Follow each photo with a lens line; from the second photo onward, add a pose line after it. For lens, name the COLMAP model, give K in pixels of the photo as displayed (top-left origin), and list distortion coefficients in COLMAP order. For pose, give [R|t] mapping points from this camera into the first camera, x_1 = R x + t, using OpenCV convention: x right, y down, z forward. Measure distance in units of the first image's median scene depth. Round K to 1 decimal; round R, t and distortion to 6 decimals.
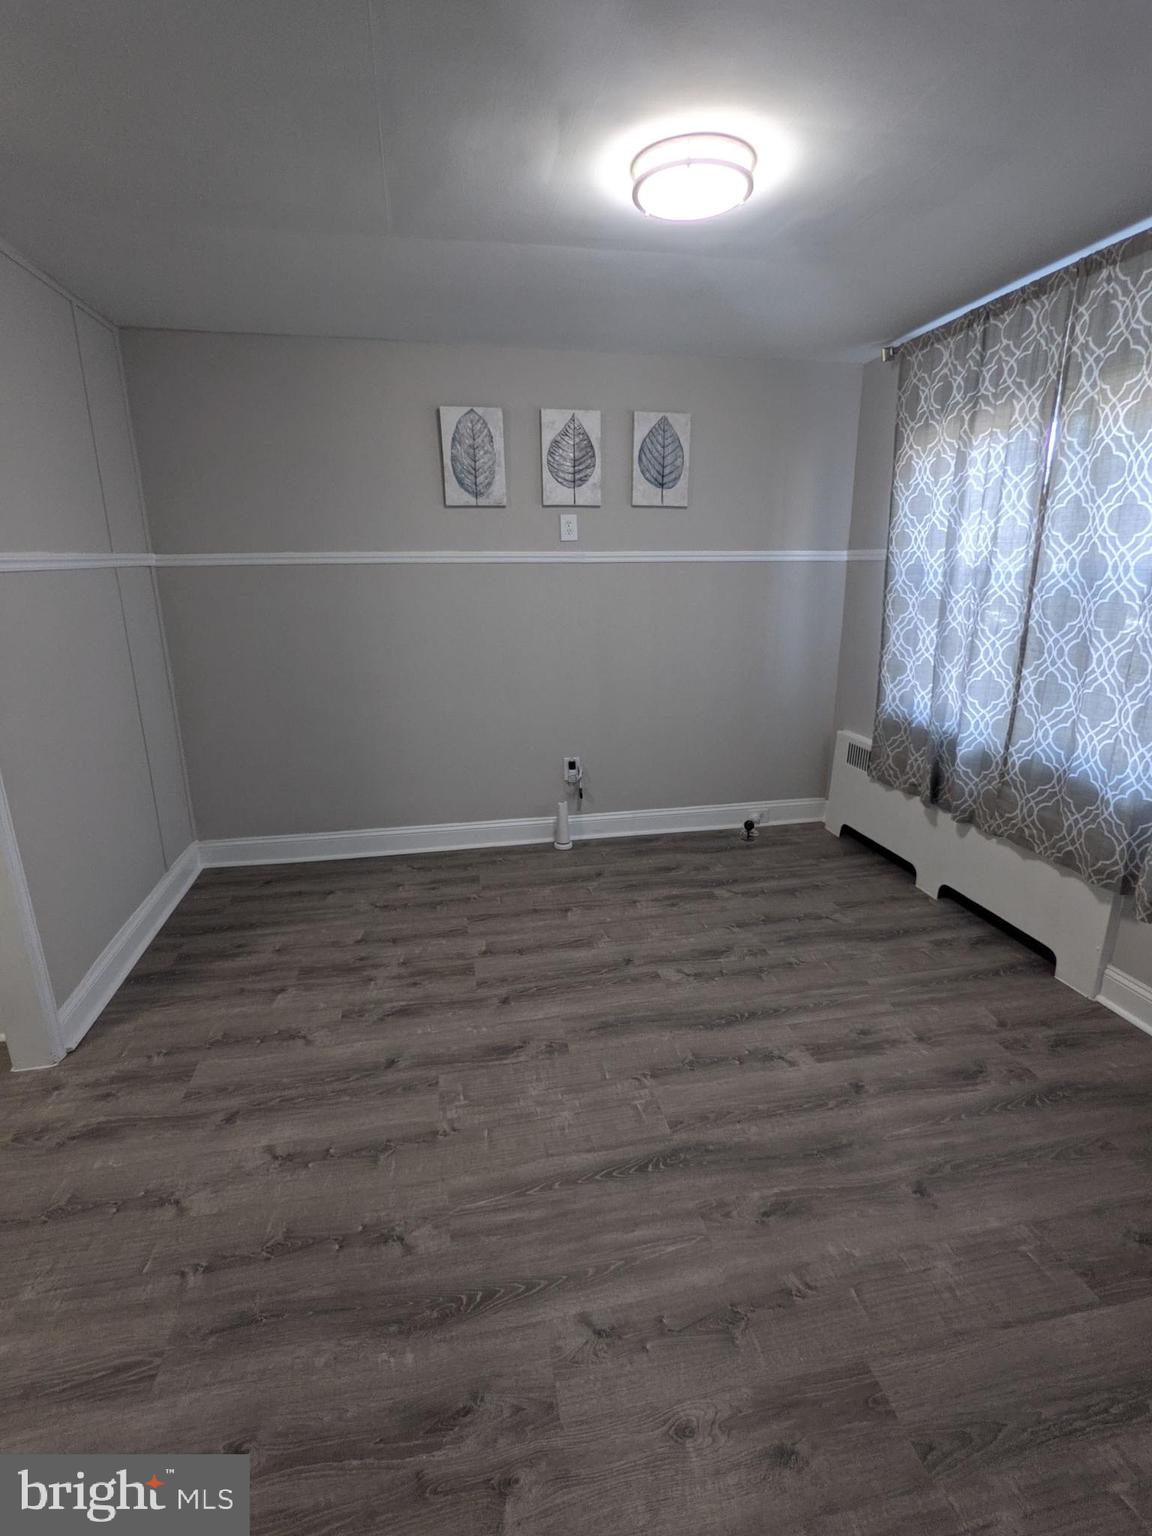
lens RADIAL K [[744.8, 0, 590.6], [0, 744.8, 766.5], [0, 0, 1]] dist [0.002533, 0.000363]
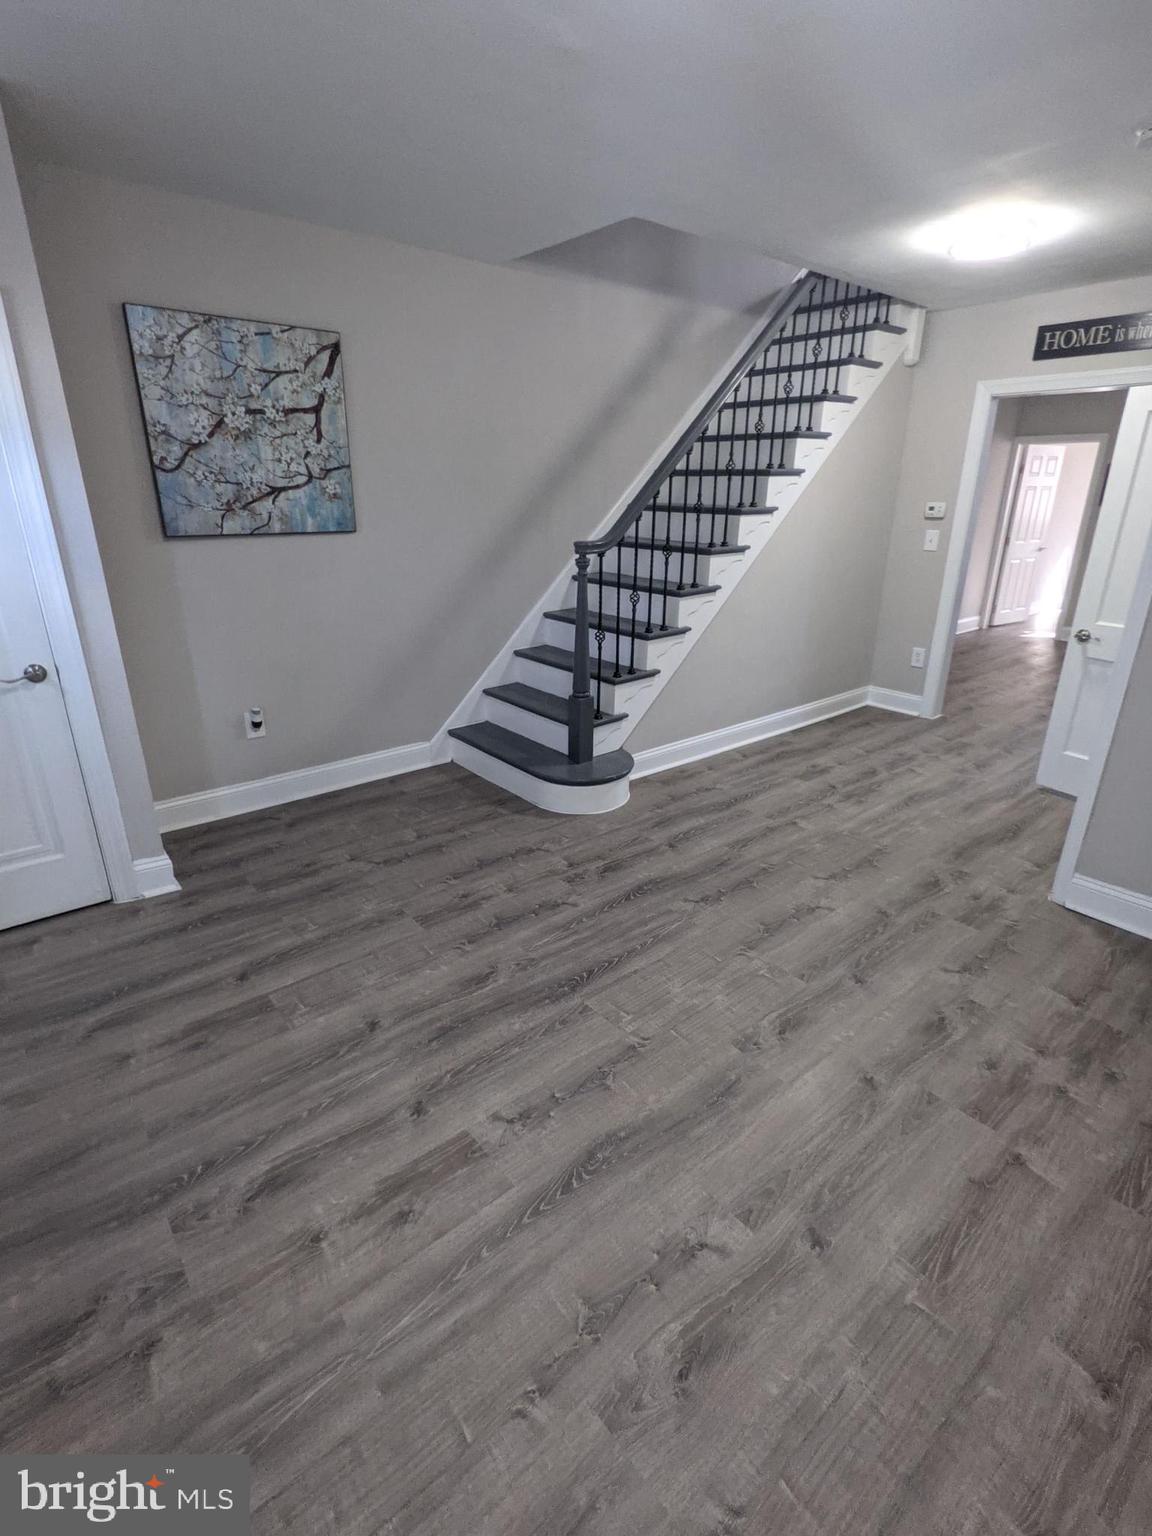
lens RADIAL K [[728.2, 0, 593.9], [0, 728.2, 772.9], [0, 0, 1]] dist [0.002036, 0.000293]
pose [[-0.875697, 0.173700, -0.450536, 0.452393], [-0.133433, 0.809672, 0.571513, -0.358272], [0.464058, 0.560589, -0.685850, 1.335236]]
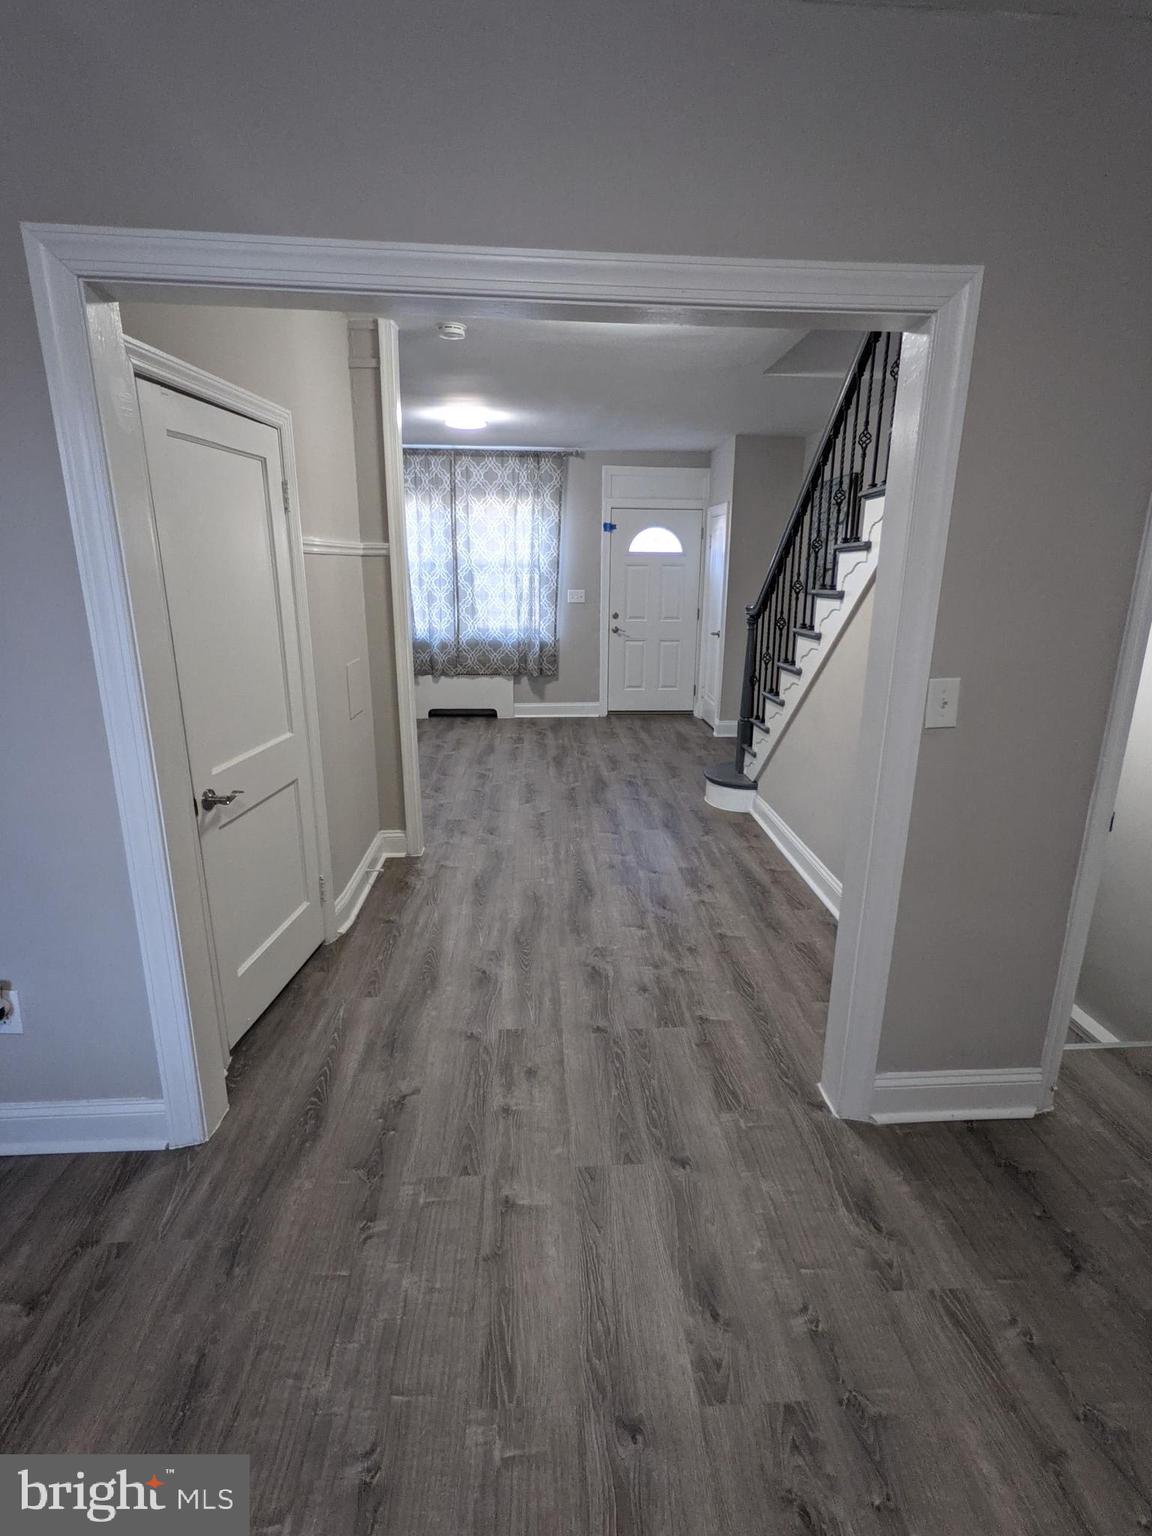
lens RADIAL K [[744.8, 0, 590.6], [0, 744.8, 766.5], [0, 0, 1]] dist [0.002533, 0.000363]
pose [[0.130530, -0.252495, 0.958754, -2.220982], [0.249232, 0.944330, 0.214765, -0.047139], [-0.959607, 0.210919, 0.186193, 0.265636]]
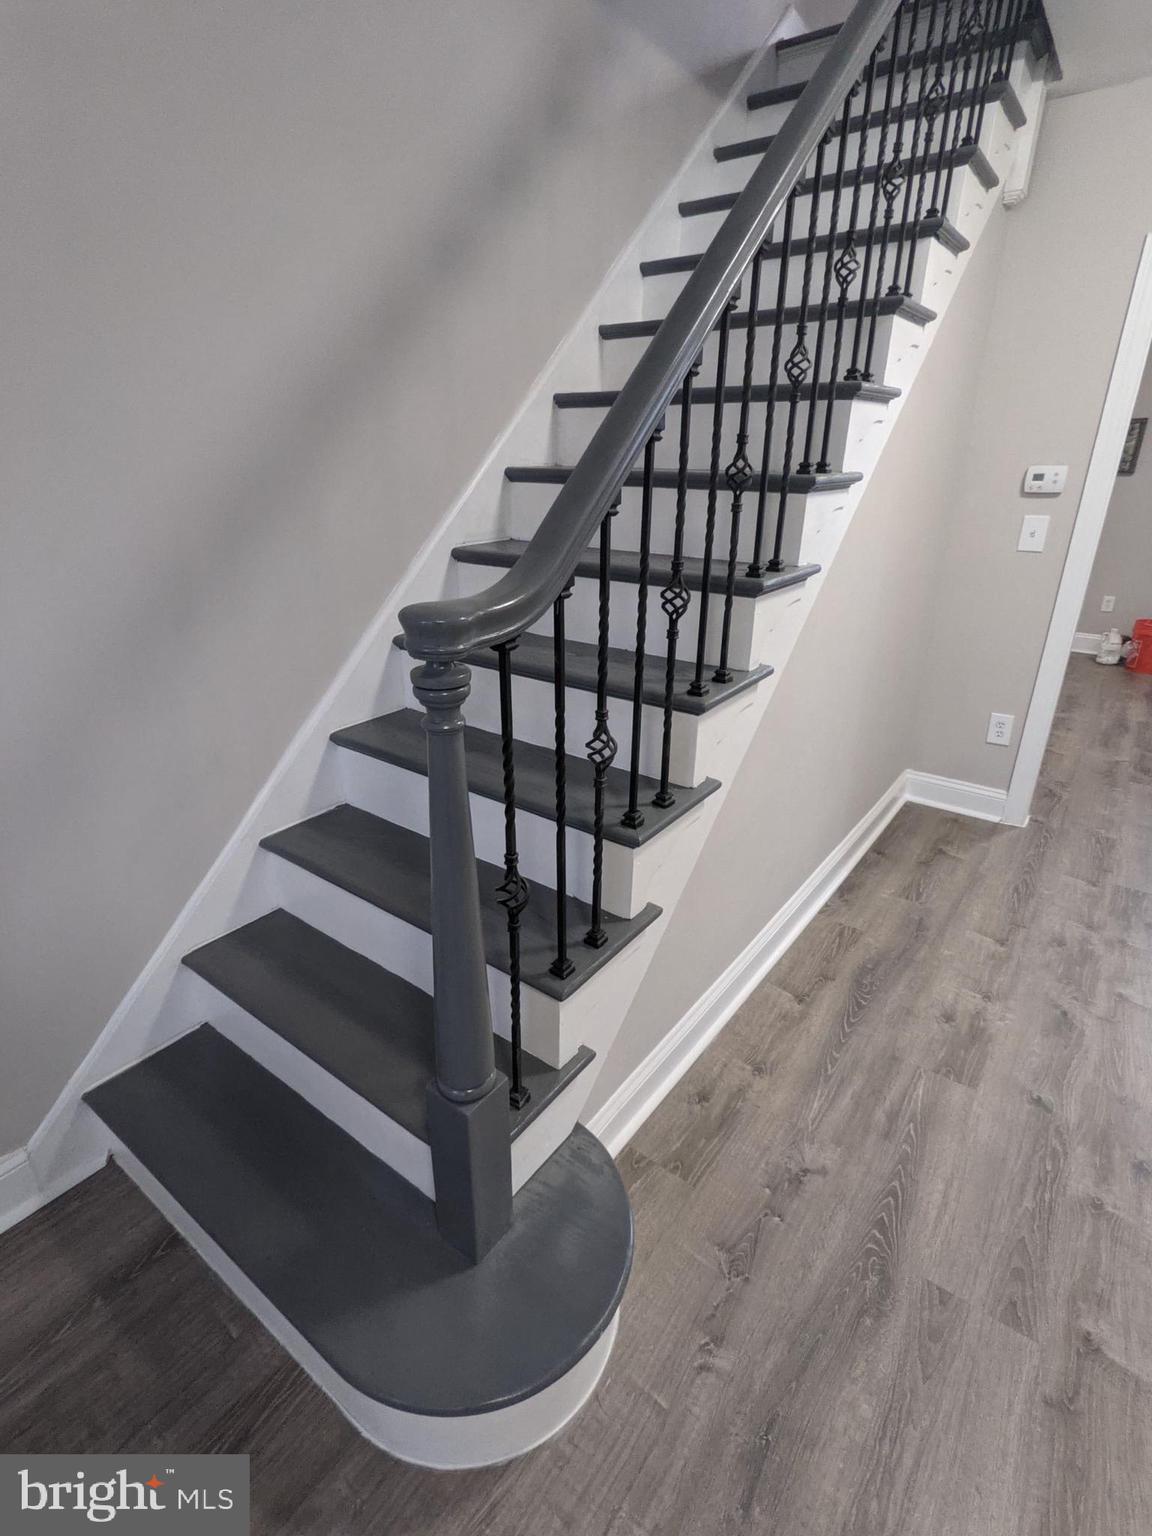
lens RADIAL K [[744.8, 0, 590.6], [0, 744.8, 766.5], [0, 0, 1]] dist [0.002533, 0.000363]
pose [[-0.735052, 0.255234, -0.628135, -0.032807], [-0.189777, 0.811956, 0.552007, -0.072226], [0.650909, 0.524959, -0.548393, 0.416657]]
